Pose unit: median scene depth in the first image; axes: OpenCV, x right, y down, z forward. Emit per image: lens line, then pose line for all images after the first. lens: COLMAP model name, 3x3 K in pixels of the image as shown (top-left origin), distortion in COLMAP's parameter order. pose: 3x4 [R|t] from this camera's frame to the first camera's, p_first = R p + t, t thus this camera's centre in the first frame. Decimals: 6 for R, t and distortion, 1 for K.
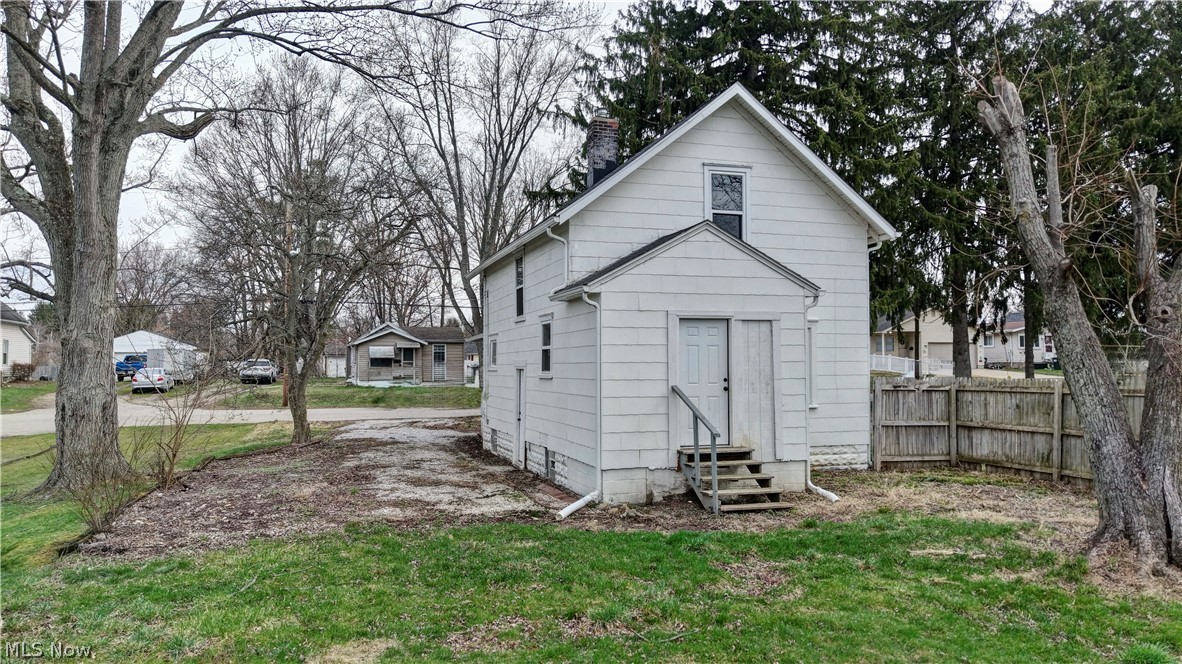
lens RADIAL K [[783.3, 0, 591.0], [0, 783.3, 332.0], [0, 0, 1]] dist [0.070647, -0.102672]
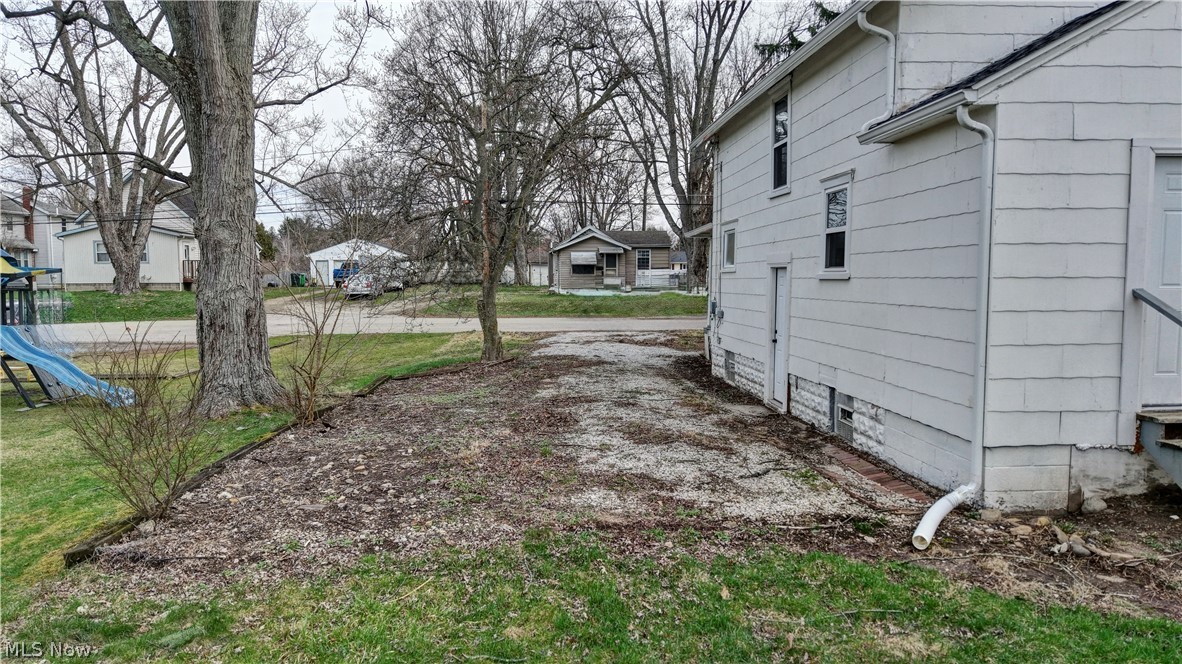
lens RADIAL K [[783.3, 0, 591.0], [0, 783.3, 332.0], [0, 0, 1]] dist [0.070647, -0.102672]
pose [[0.968772, 0.017179, -0.247356, -0.080648], [0.010970, 0.993651, 0.111973, 0.025455], [0.247709, -0.111189, 0.962433, 0.303953]]
